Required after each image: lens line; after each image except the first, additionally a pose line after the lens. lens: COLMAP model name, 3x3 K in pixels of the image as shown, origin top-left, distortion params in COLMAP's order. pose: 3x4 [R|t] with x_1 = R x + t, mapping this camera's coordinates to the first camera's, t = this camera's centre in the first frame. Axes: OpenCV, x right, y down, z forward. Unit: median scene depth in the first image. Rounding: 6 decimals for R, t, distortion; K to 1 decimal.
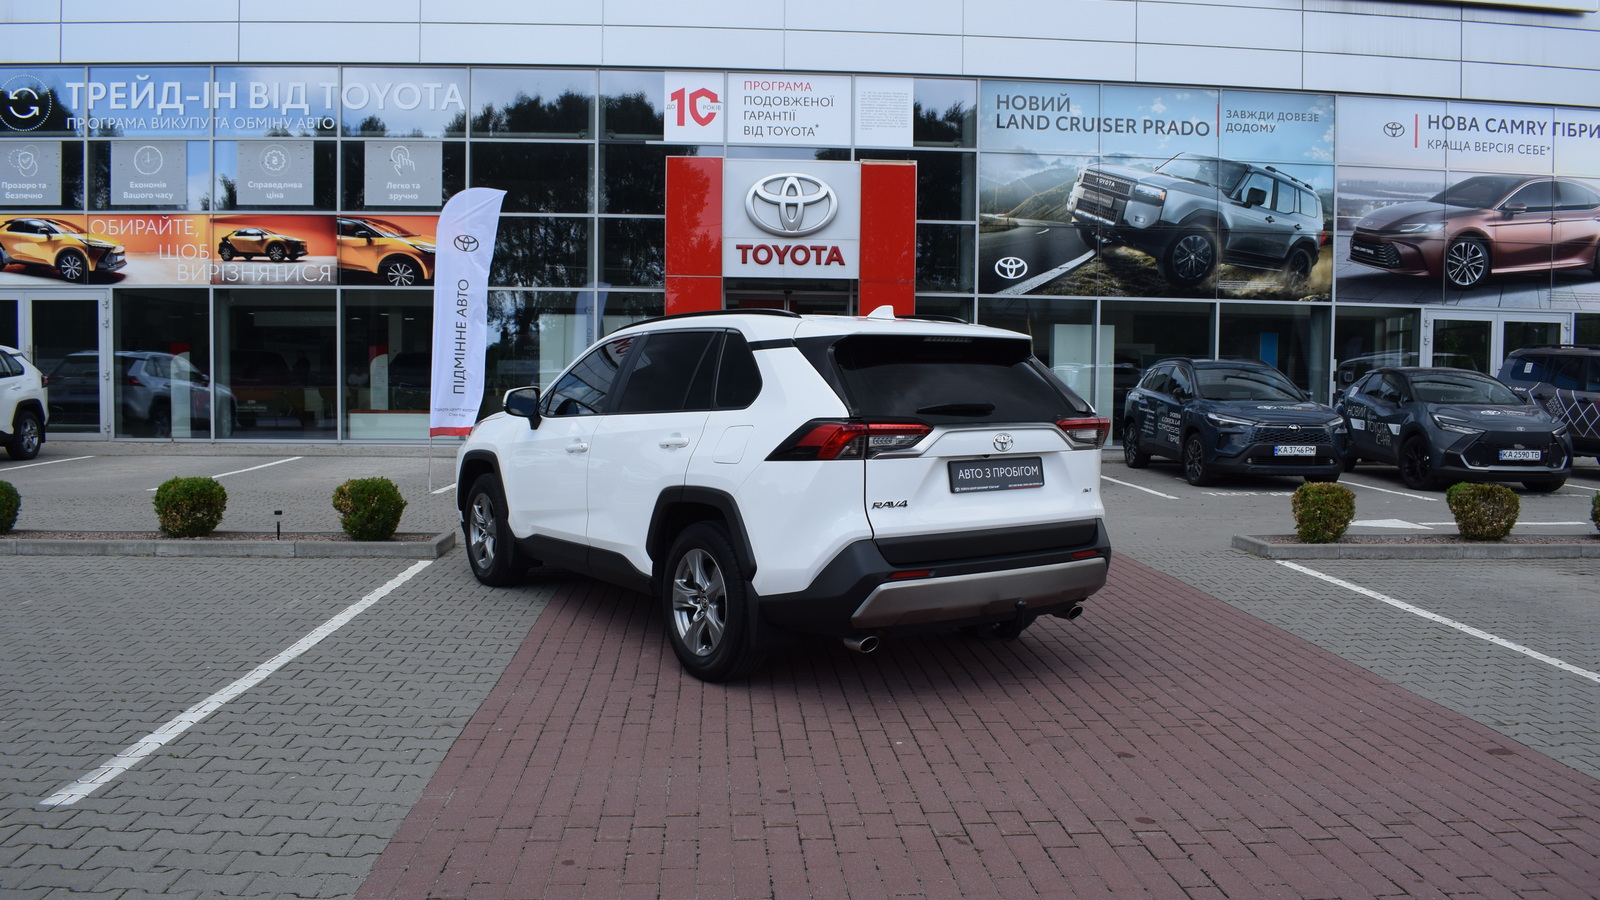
lens RADIAL K [[1249.5, 0, 804.3], [0, 1249.5, 449.5], [0, 0, 1]] dist [-0.097887, 0.018062]
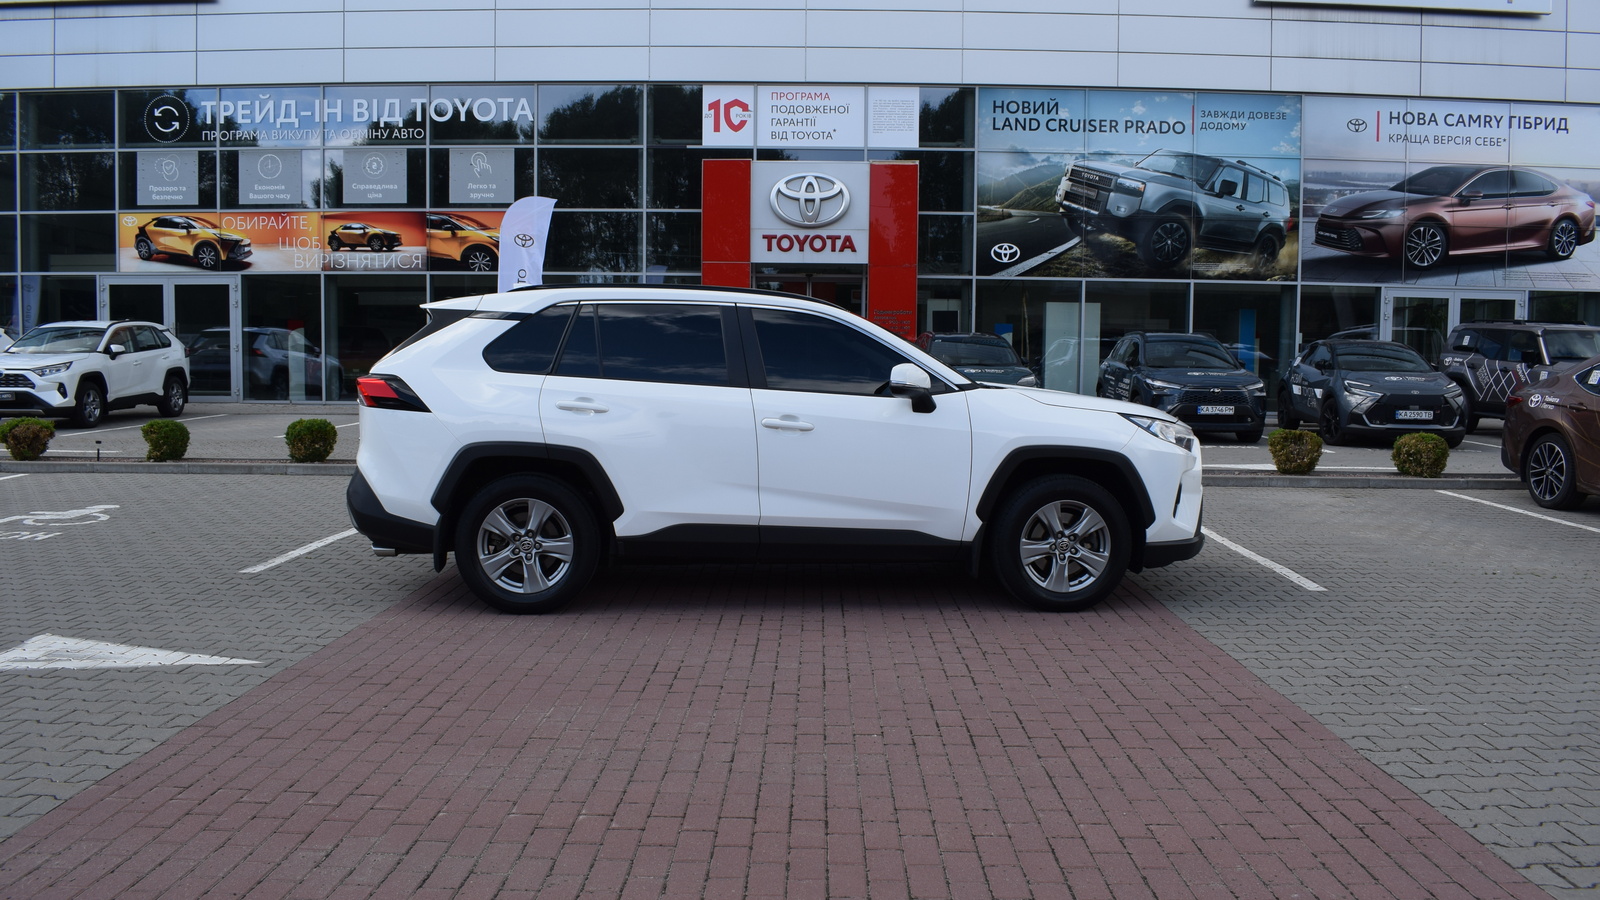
lens RADIAL K [[1248.6, 0, 804.3], [0, 1248.6, 449.4], [0, 0, 1]] dist [-0.098239, 0.018227]
pose [[0.997093, 0.005615, -0.075993, 0.072557], [-0.004124, 0.999796, 0.019767, 0.012646], [0.076088, -0.019396, 0.996912, -0.157257]]
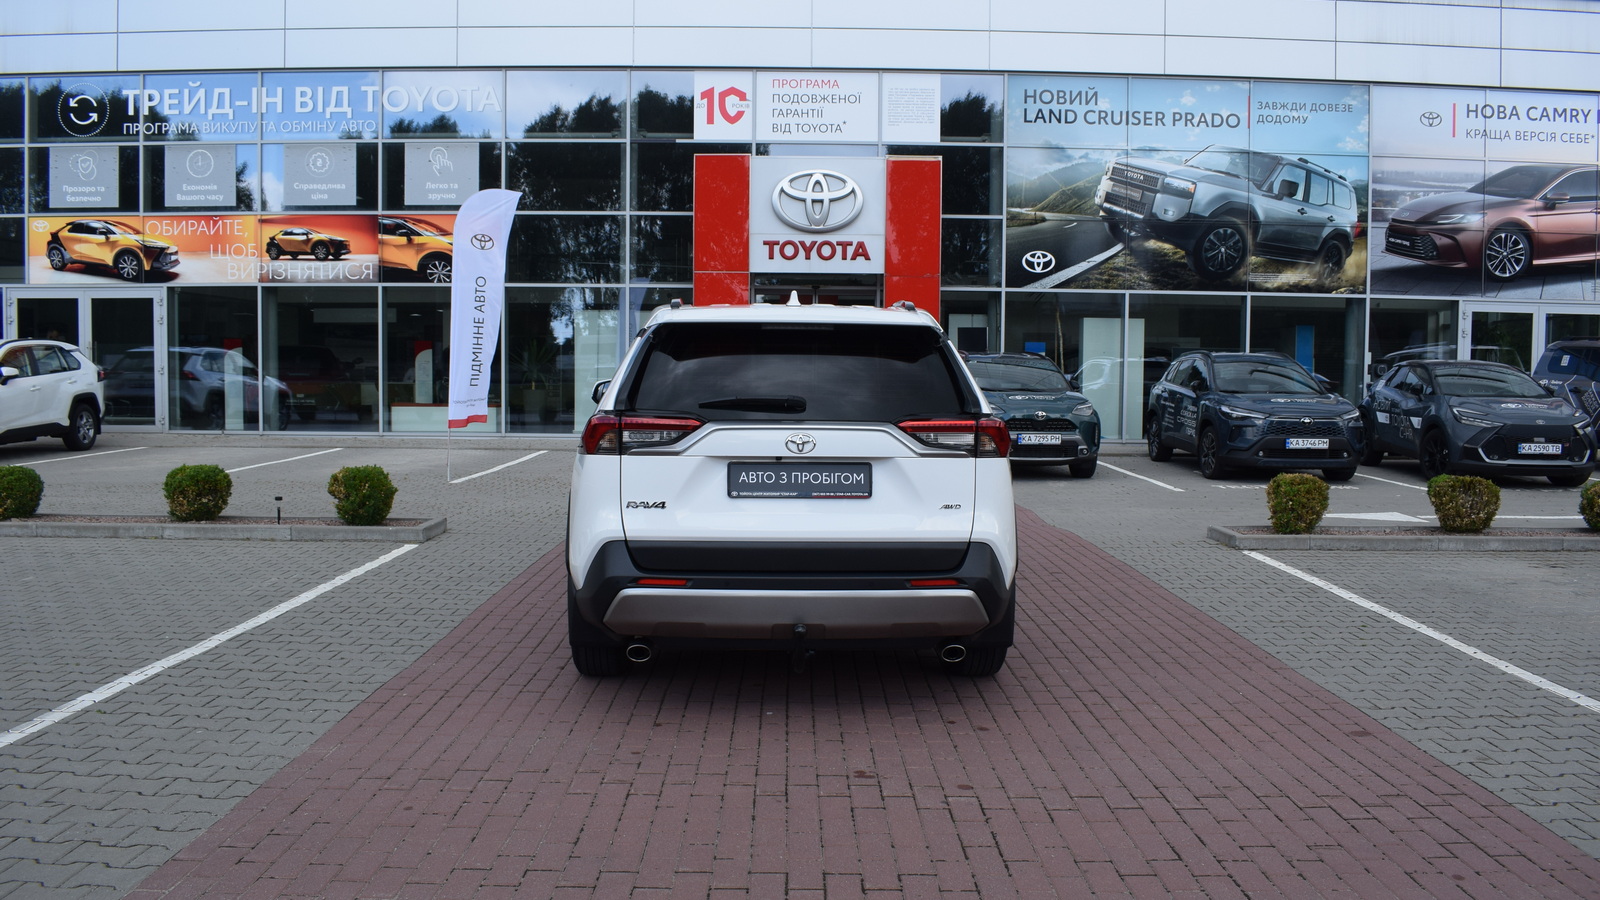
lens RADIAL K [[1248.6, 0, 804.3], [0, 1248.6, 449.4], [0, 0, 1]] dist [-0.098239, 0.018227]
pose [[0.998154, 0.002278, -0.060693, 0.040225], [-0.002057, 0.999991, 0.003701, 0.002016], [0.060701, -0.003569, 0.998150, -0.011821]]
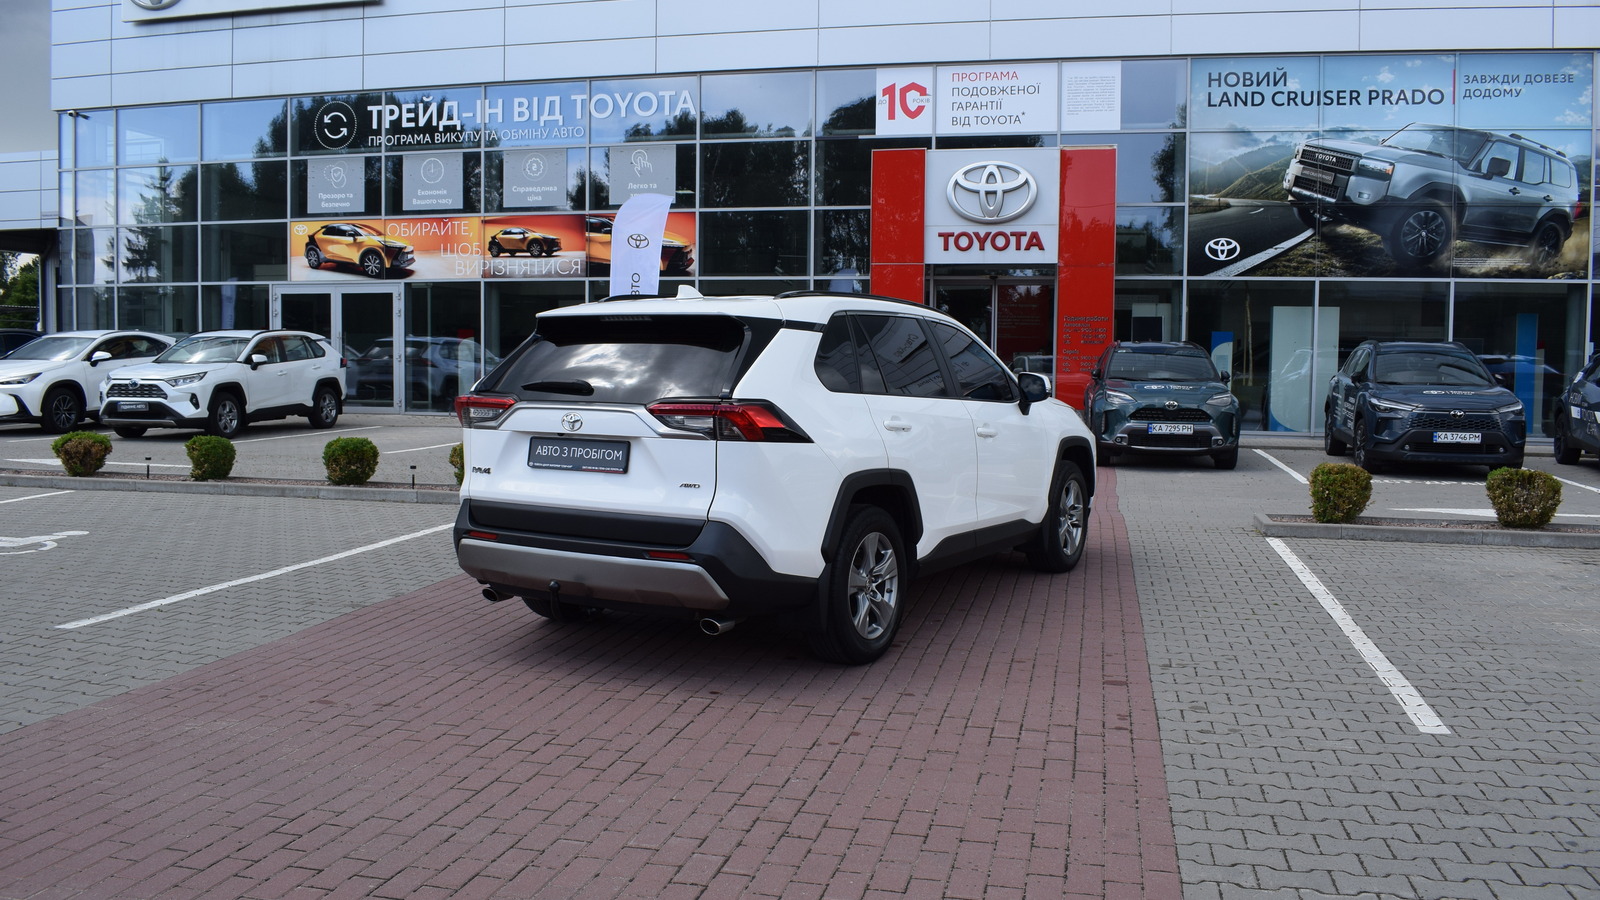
lens RADIAL K [[1283.2, 0, 804.8], [0, 1283.2, 449.4], [0, 0, 1]] dist [-0.098612, 0.018676]
pose [[0.957086, 0.019836, -0.289126, 0.148069], [-0.017071, 0.999781, 0.012083, 0.005202], [0.289302, -0.006629, 0.957215, -0.051864]]
